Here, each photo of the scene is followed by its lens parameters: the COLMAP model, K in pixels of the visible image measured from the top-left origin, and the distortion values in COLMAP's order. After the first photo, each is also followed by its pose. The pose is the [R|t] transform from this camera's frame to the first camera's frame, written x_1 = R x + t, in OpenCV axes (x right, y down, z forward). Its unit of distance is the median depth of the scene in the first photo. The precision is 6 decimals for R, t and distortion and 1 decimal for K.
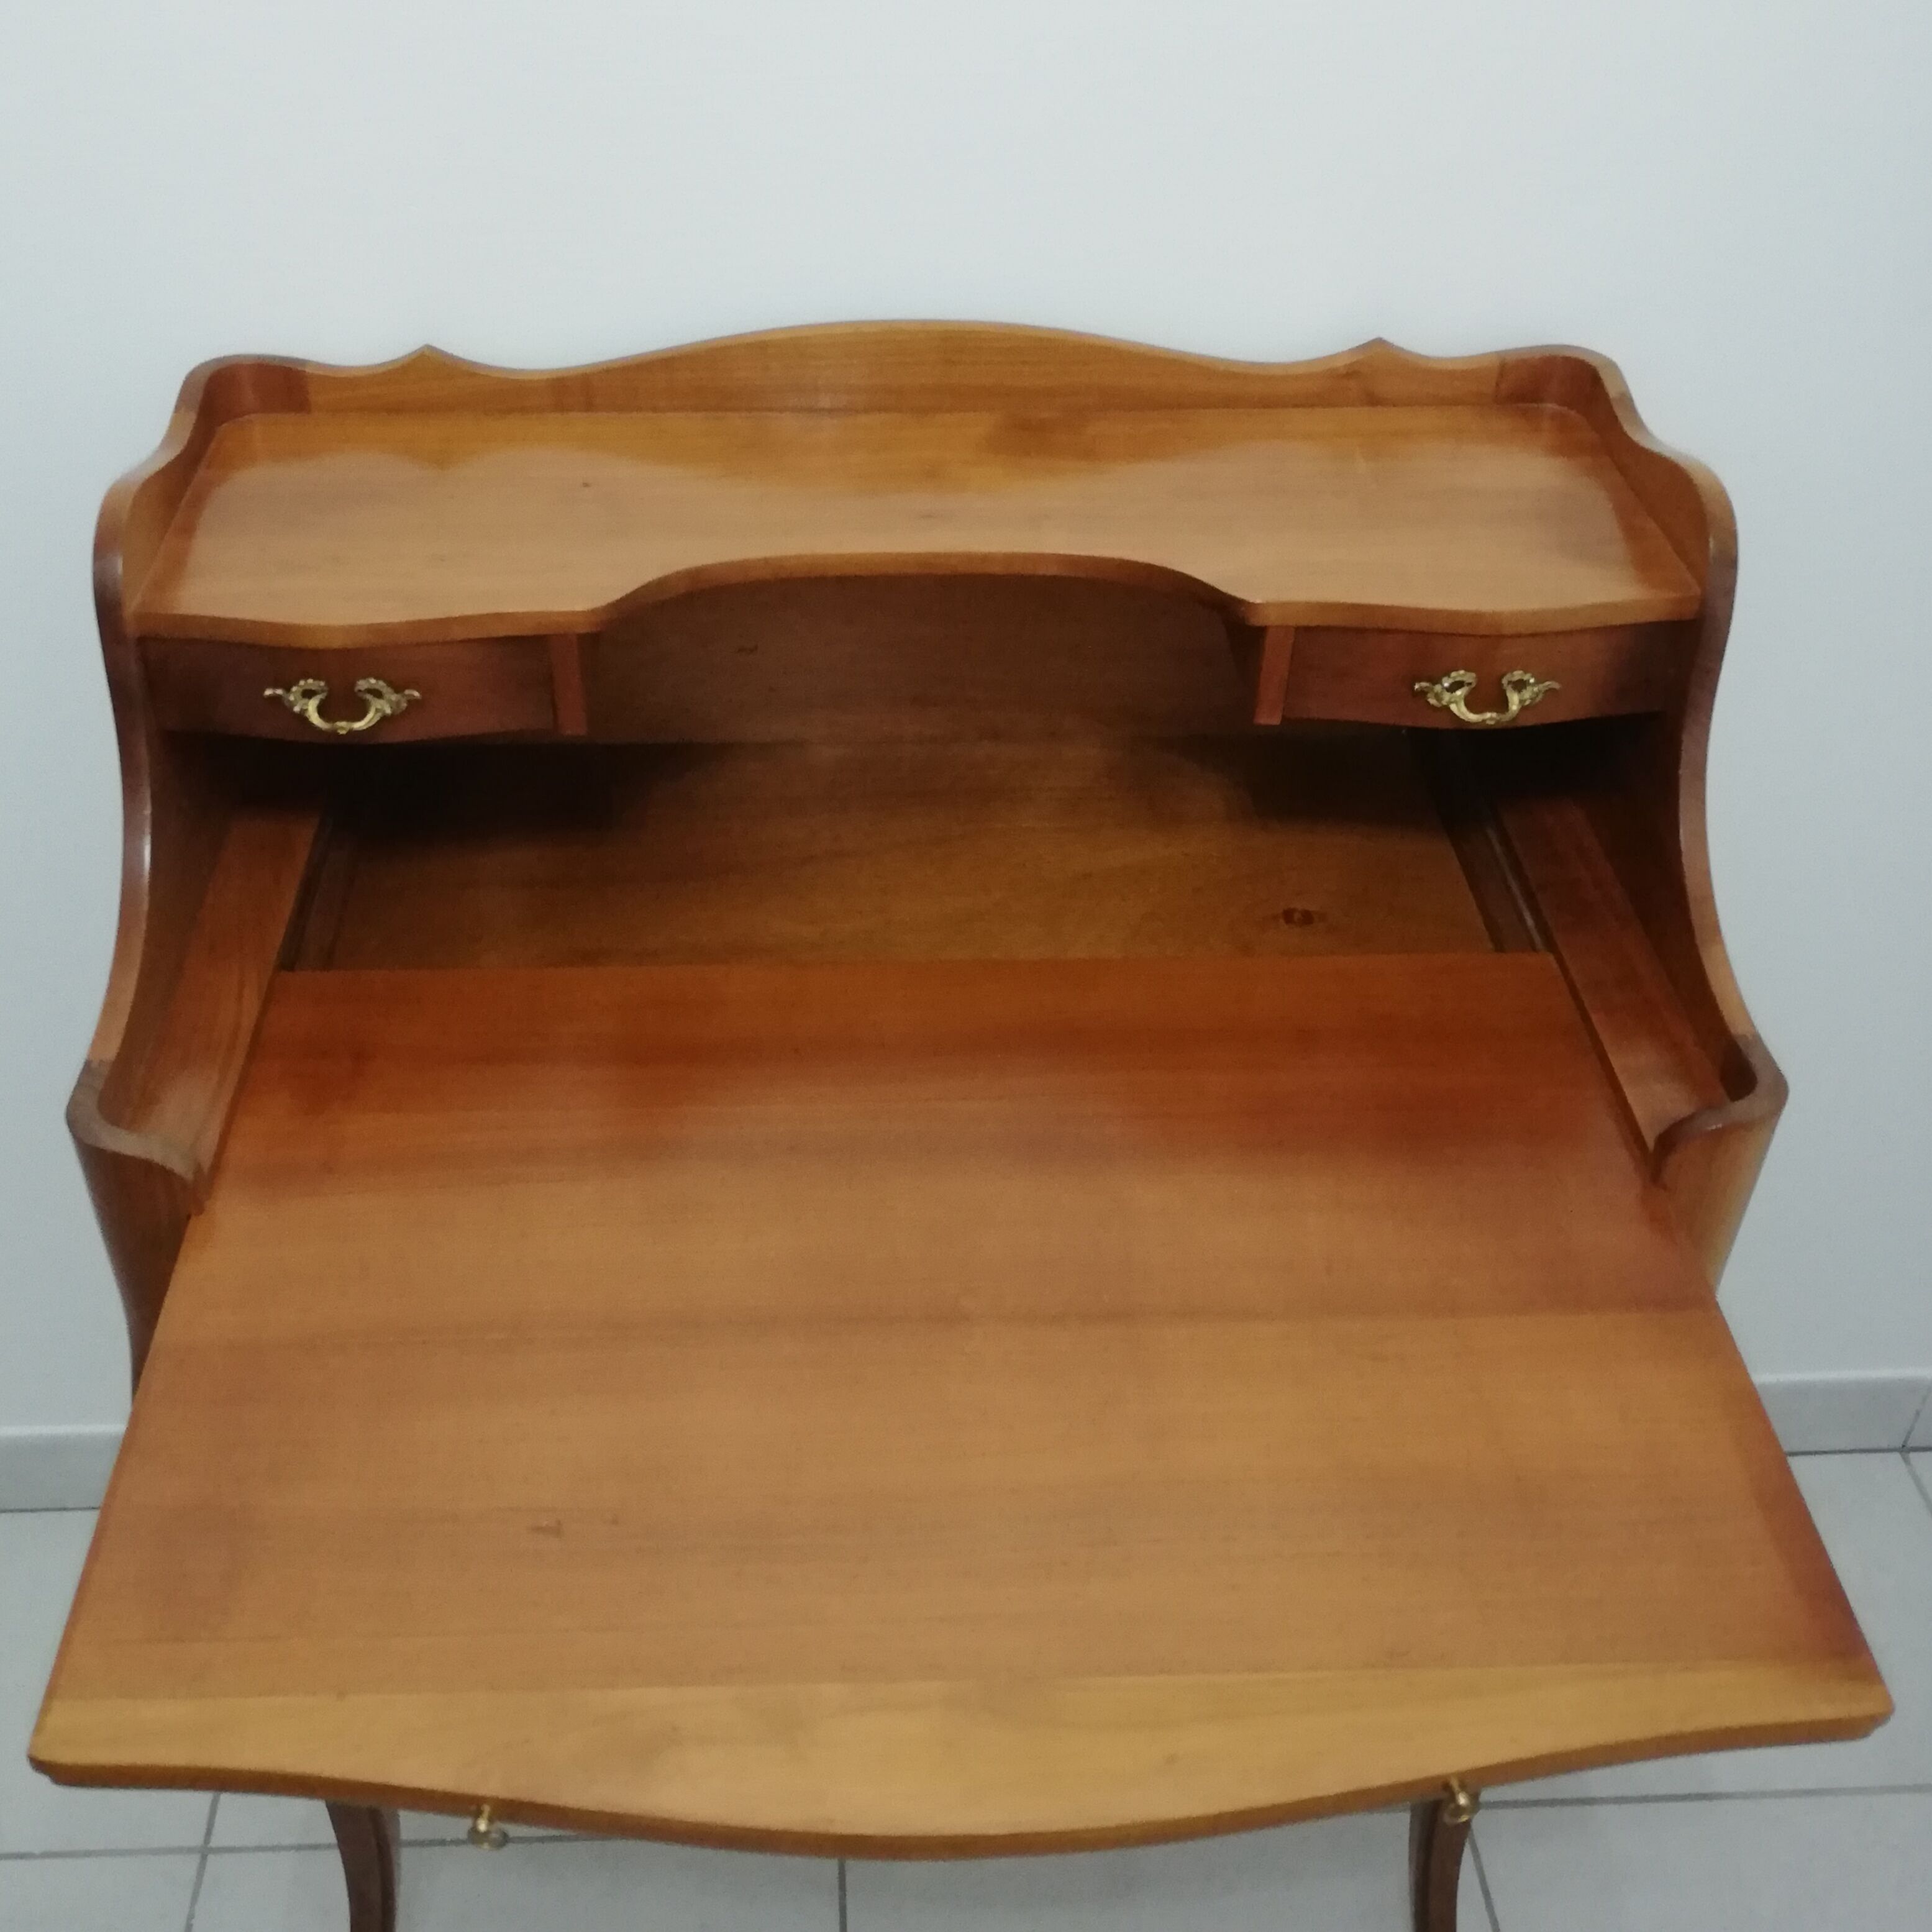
lens RADIAL K [[2095.3, 0, 892.7], [0, 2095.3, 883.3], [0, 0, 1]] dist [0.028642, 0.000000]
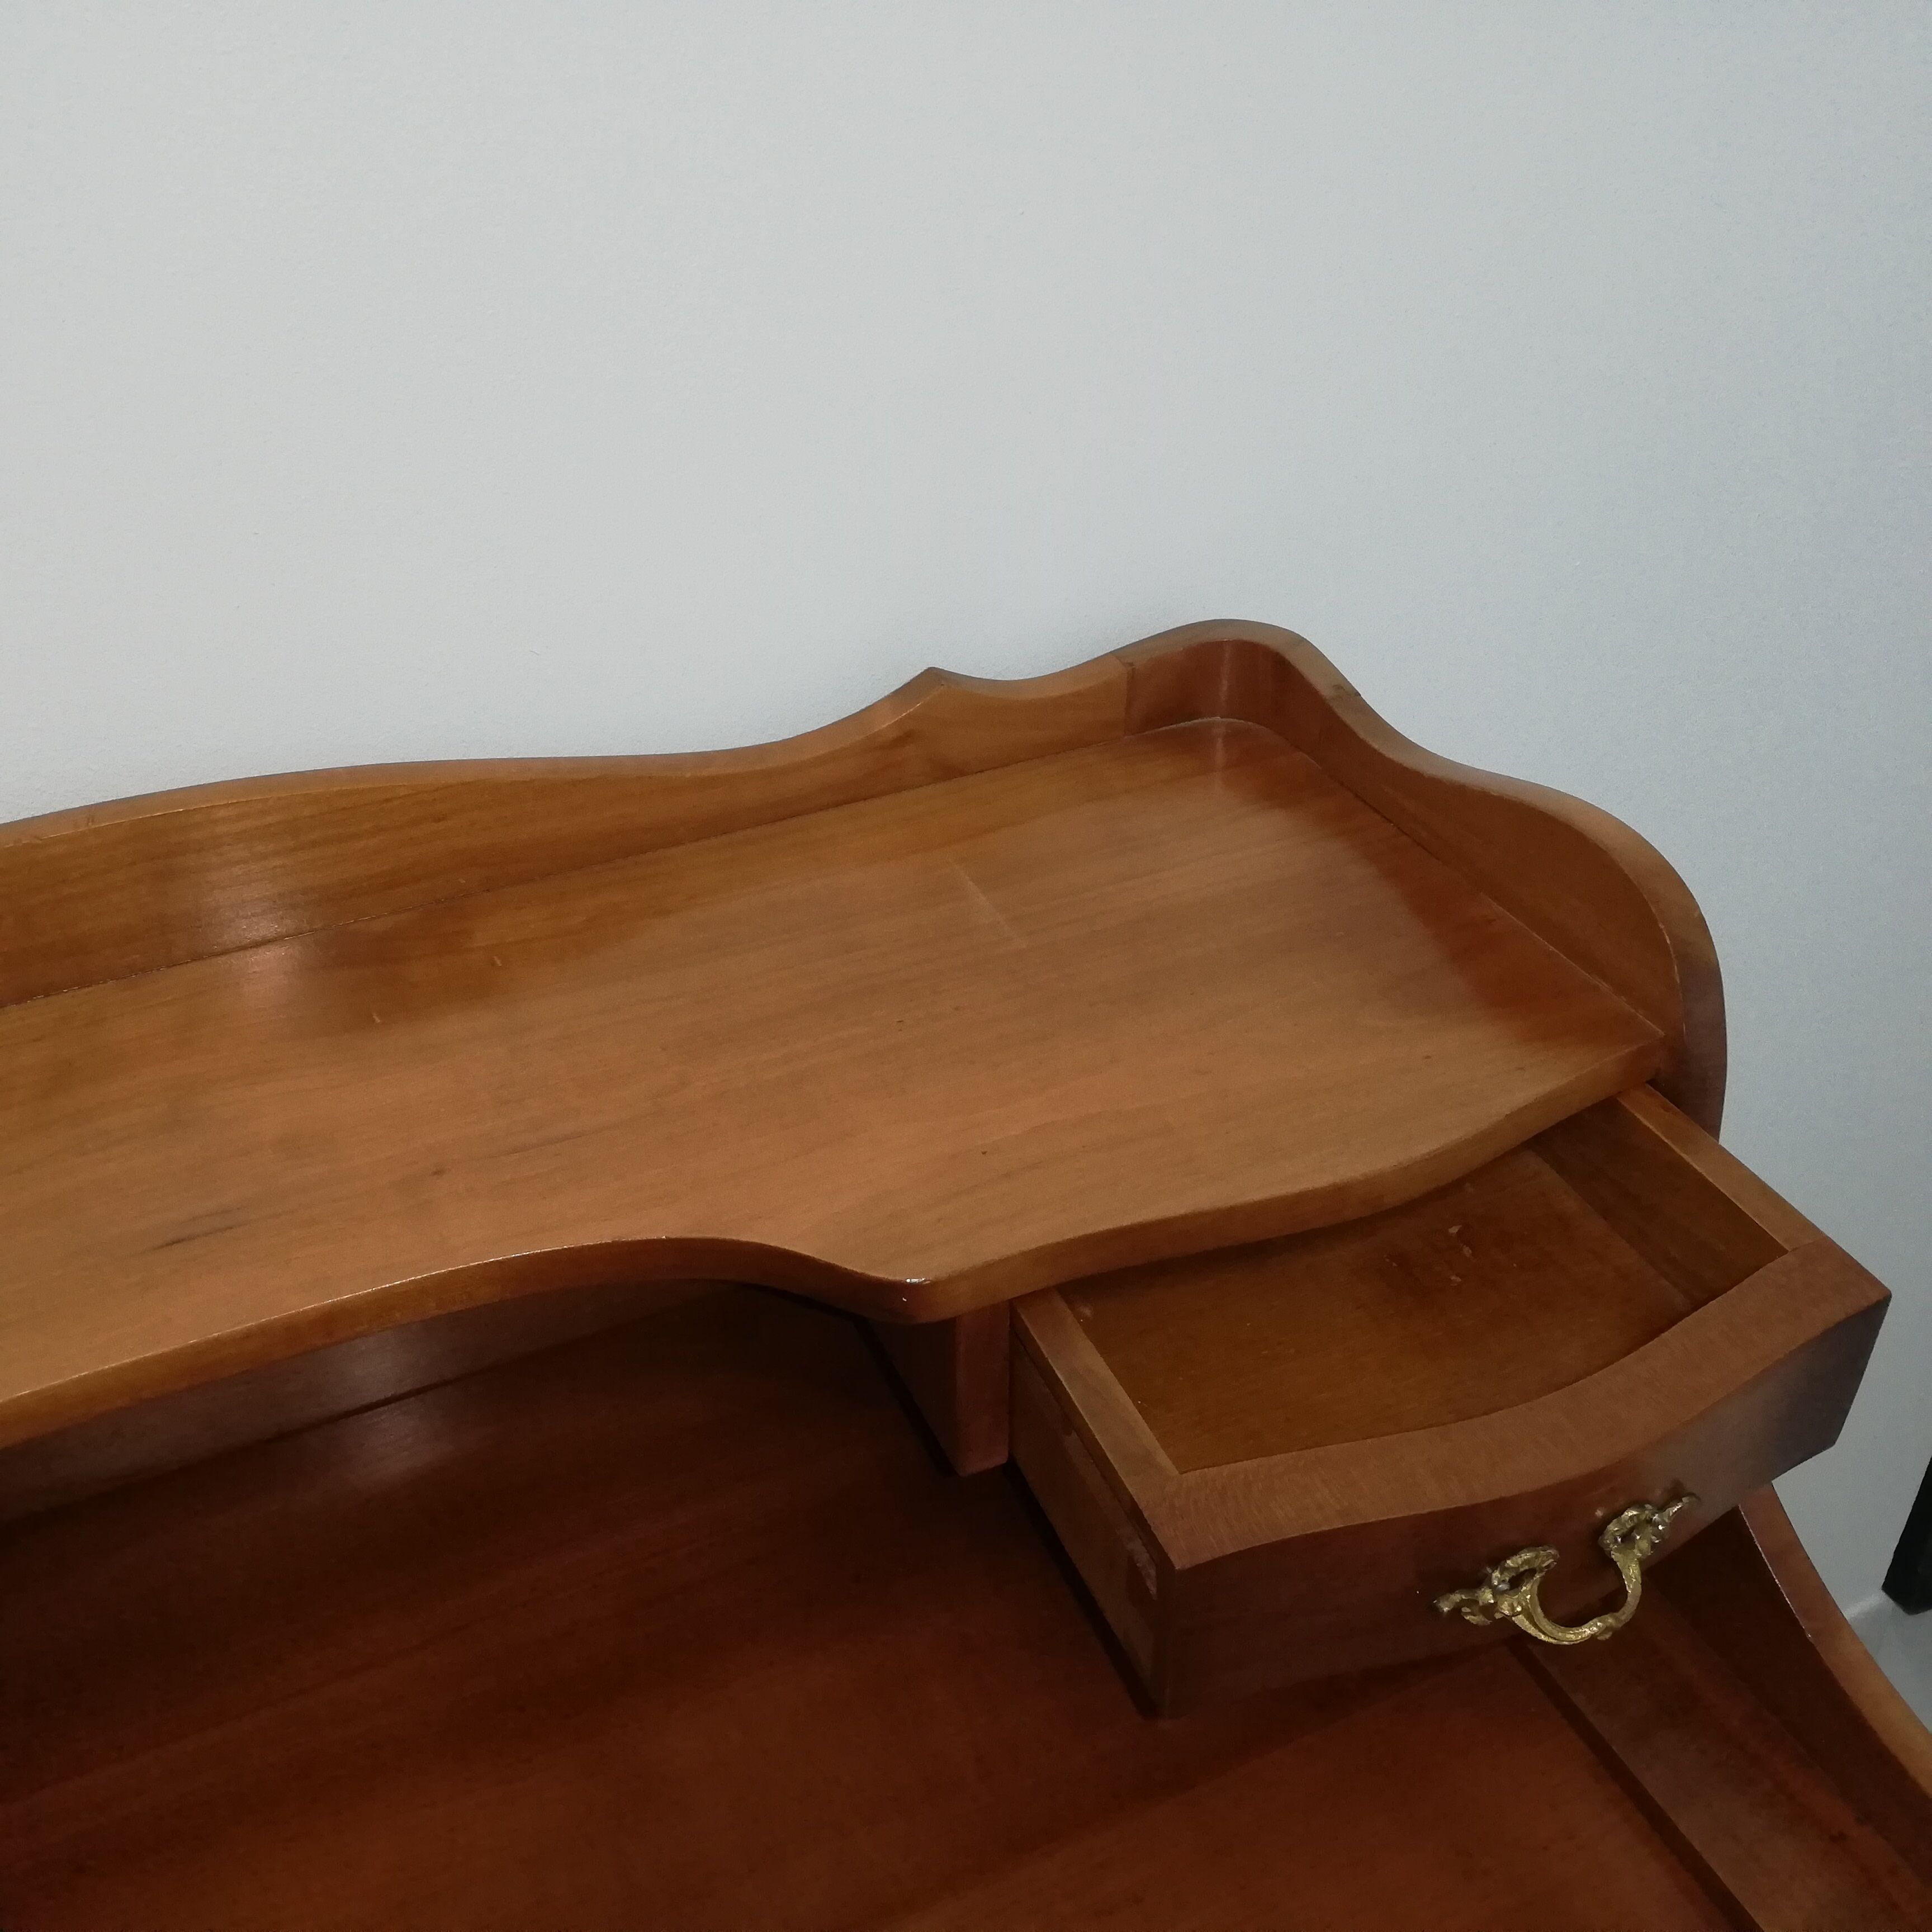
lens RADIAL K [[1934.9, 0, 955.7], [0, 1934.9, 947.2], [0, 0, 1]] dist [-0.006729, 0.000000]
pose [[0.919843, -0.234200, 0.314705, 0.054159], [0.254259, 0.966847, -0.023649, -0.182491], [-0.298733, 0.101770, 0.948895, 0.533388]]
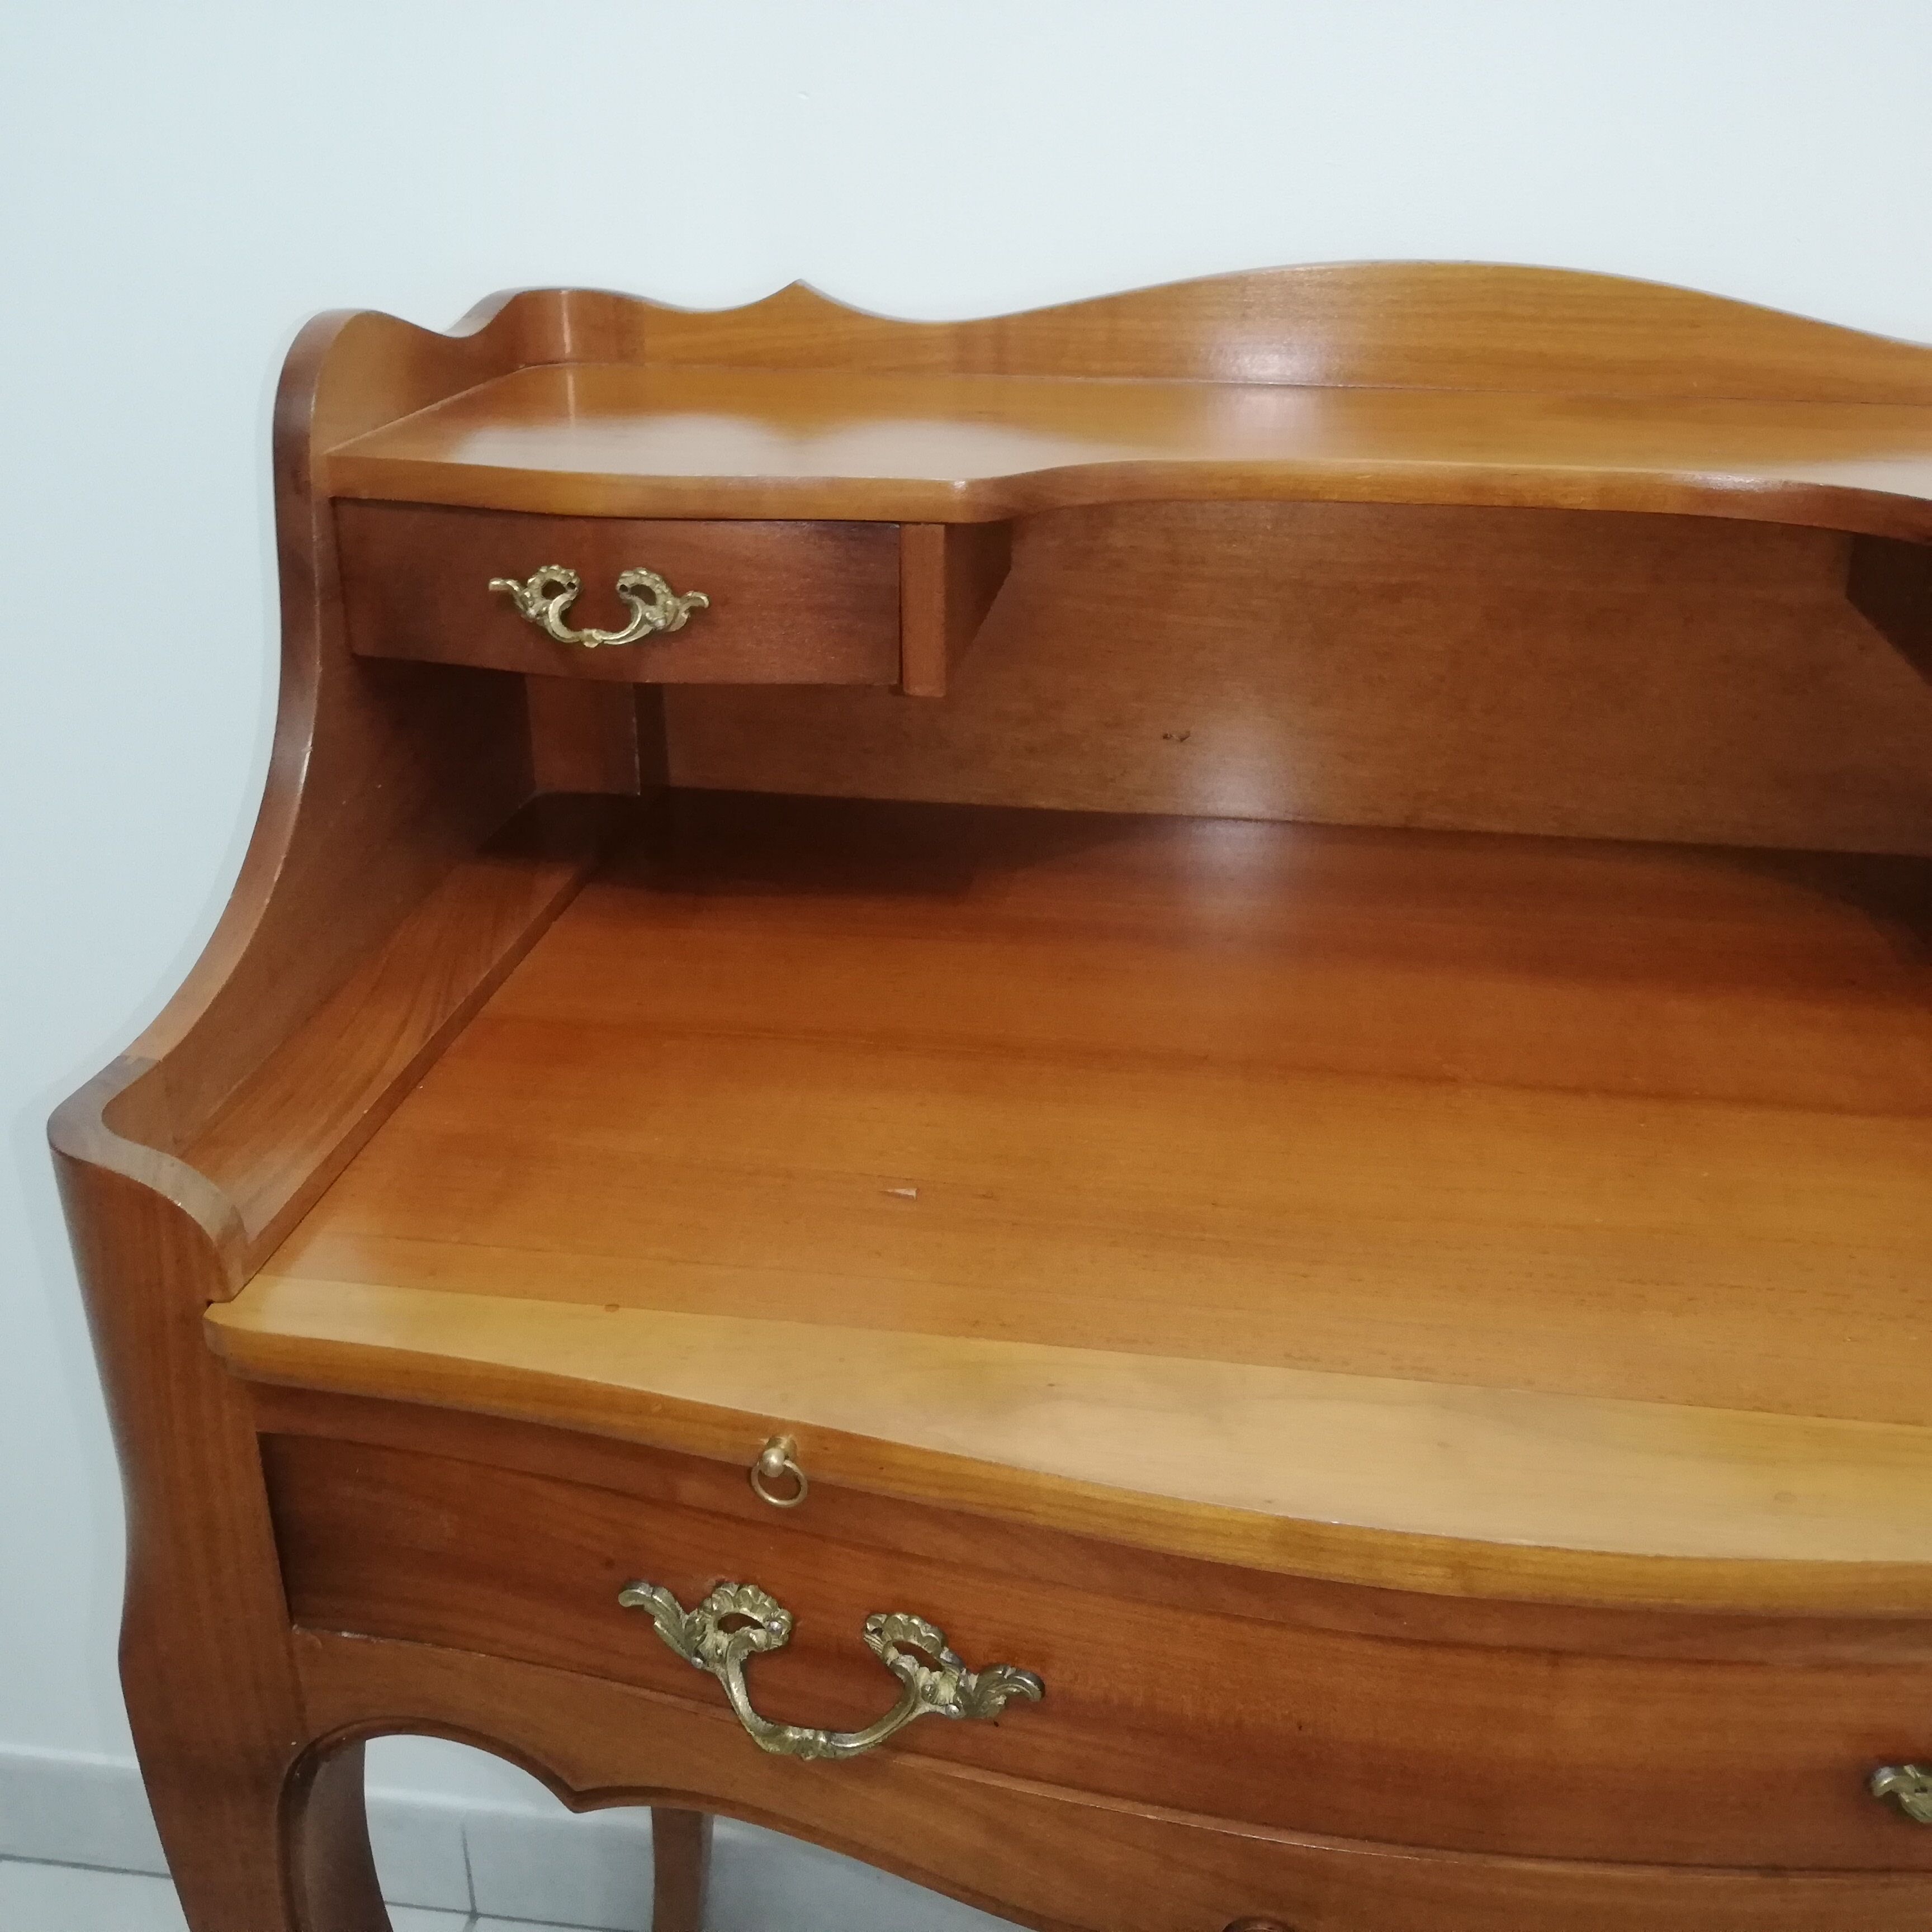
lens RADIAL K [[1934.9, 0, 963.0], [0, 1934.9, 968.8], [0, 0, 1]] dist [-0.006729, 0.000000]
pose [[0.984916, 0.073606, -0.156599, -0.036254], [-0.105985, 0.972001, -0.209718, 0.136343], [0.136778, 0.223152, 0.965140, 0.408196]]
